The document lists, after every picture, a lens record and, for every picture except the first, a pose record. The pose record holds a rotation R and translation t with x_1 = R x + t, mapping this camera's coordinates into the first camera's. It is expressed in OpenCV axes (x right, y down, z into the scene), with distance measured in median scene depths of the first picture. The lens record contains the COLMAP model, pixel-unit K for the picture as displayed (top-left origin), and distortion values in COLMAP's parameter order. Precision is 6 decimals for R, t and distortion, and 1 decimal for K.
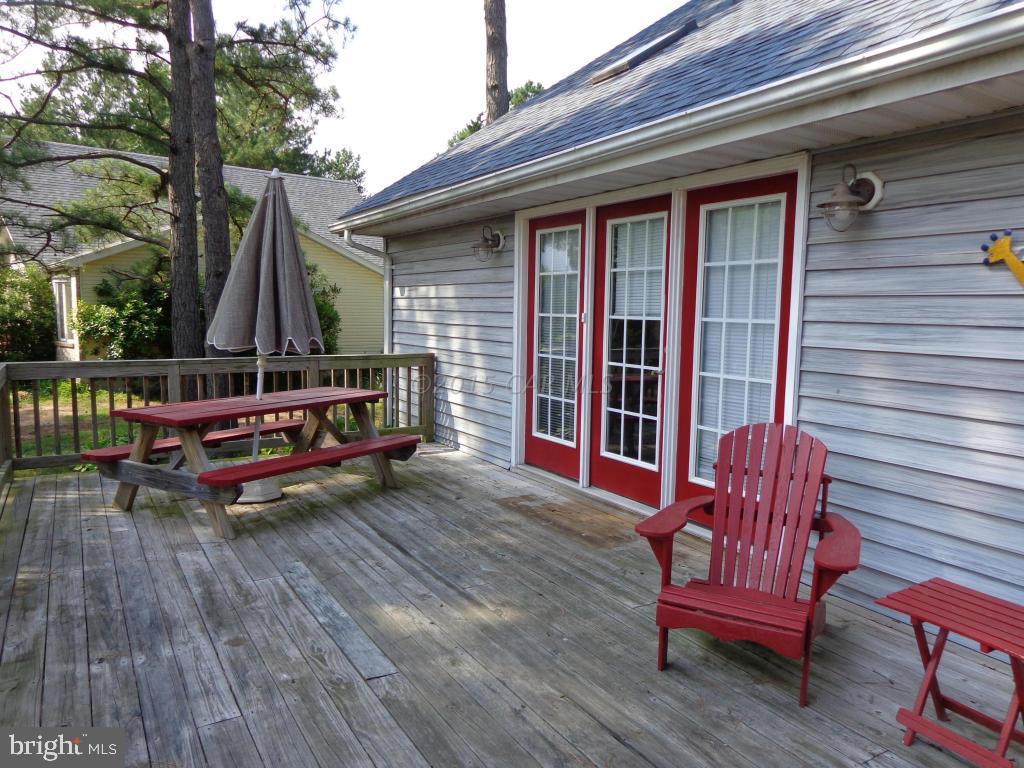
lens RADIAL K [[722.2, 0, 511.9], [0, 722.2, 383.1], [0, 0, 1]] dist [0.000134, 0.004941]
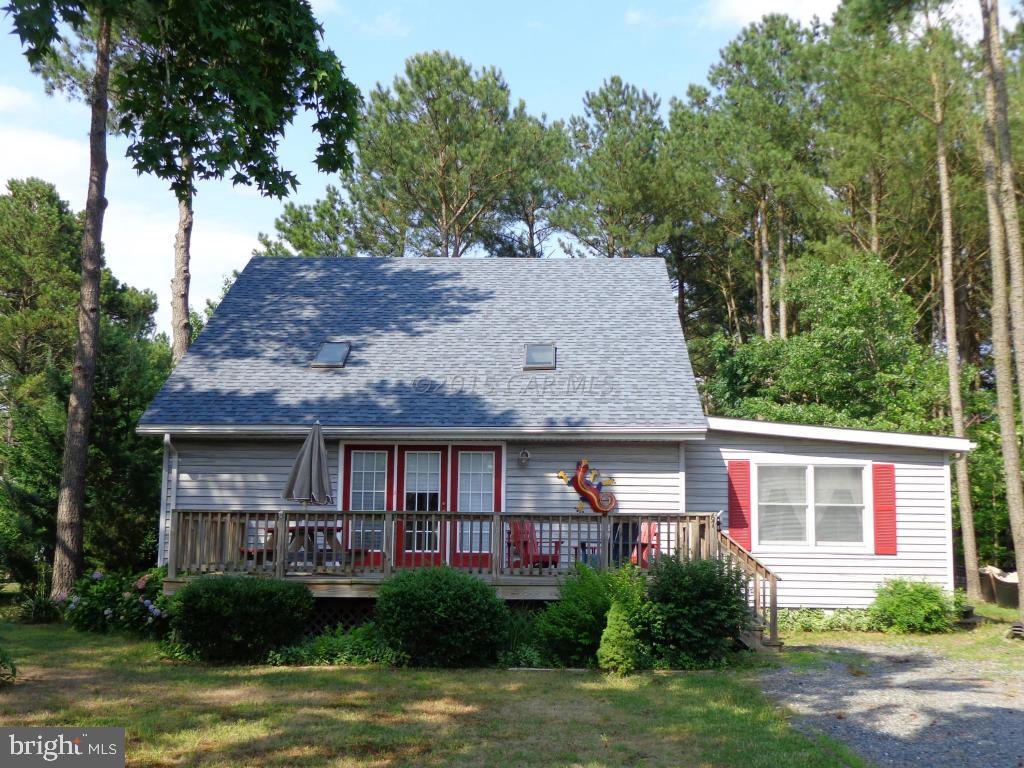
lens RADIAL K [[1166.4, 0, 511.9], [0, 1166.4, 383.1], [0, 0, 1]] dist [0.008016, 0.000000]
pose [[0.532067, 0.104694, 0.840205, -4.286584], [0.087784, 0.980157, -0.177723, 0.393486], [-0.842139, 0.168317, 0.512319, -1.906709]]
